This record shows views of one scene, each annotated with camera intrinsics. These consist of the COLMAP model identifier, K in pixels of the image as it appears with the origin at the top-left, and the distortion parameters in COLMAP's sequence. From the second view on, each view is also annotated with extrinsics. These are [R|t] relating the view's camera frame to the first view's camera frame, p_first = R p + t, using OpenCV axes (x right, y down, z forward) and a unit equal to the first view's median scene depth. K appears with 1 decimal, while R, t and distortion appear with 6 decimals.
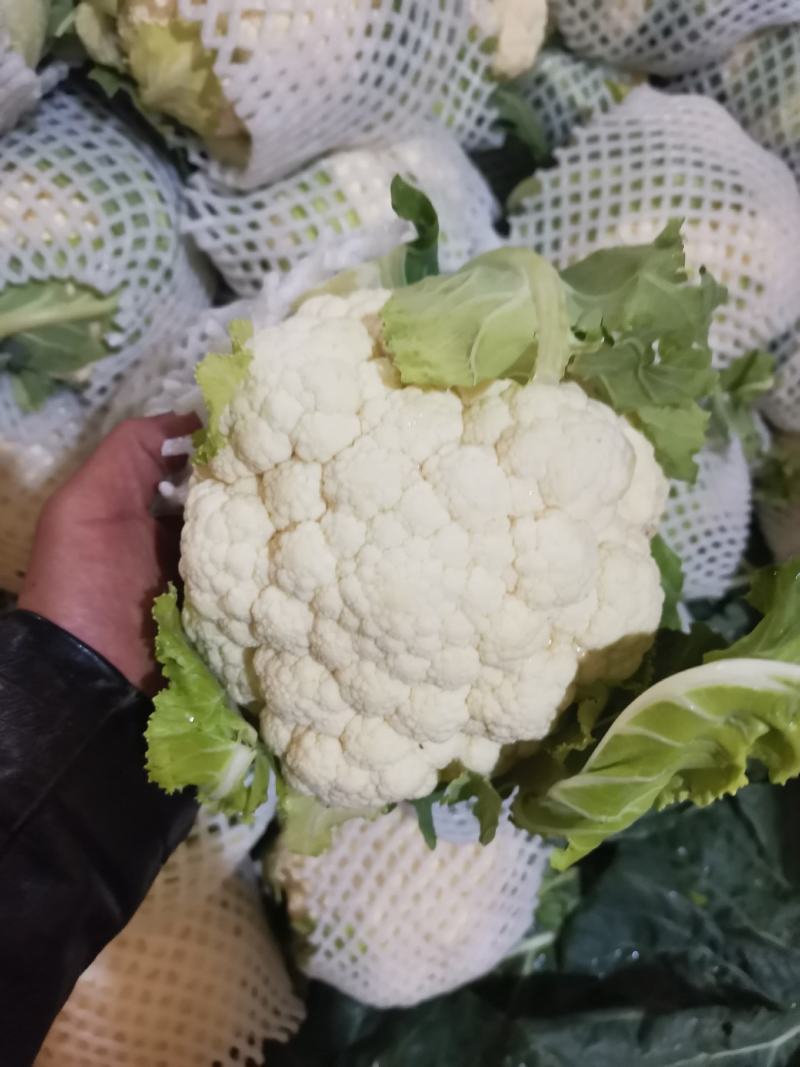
lens RADIAL K [[749.2, 0, 396.0], [0, 749.2, 534.8], [0, 0, 1]] dist [-0.012143, -0.007953]
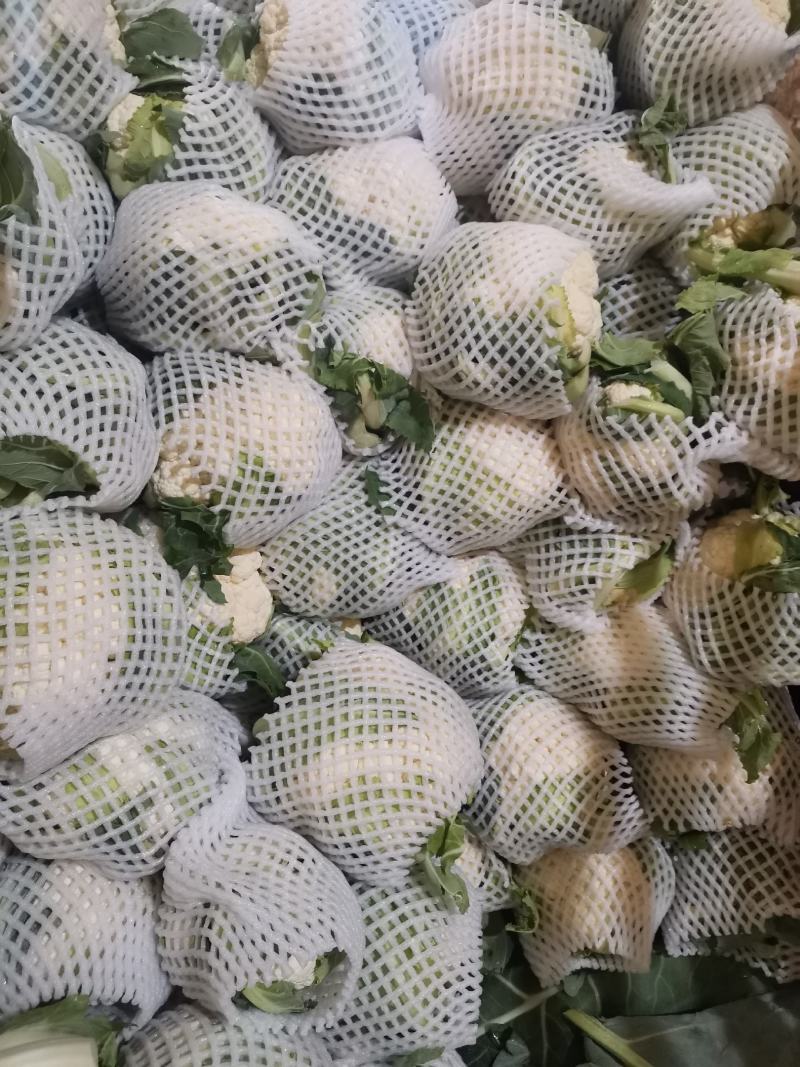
lens RADIAL K [[749.2, 0, 406.0], [0, 749.2, 536.2], [0, 0, 1]] dist [-0.012143, -0.007953]
pose [[0.982643, -0.101729, 0.155125, 0.258012], [0.161931, 0.878360, -0.449736, -0.111926], [-0.090504, 0.467050, 0.879587, -0.377120]]
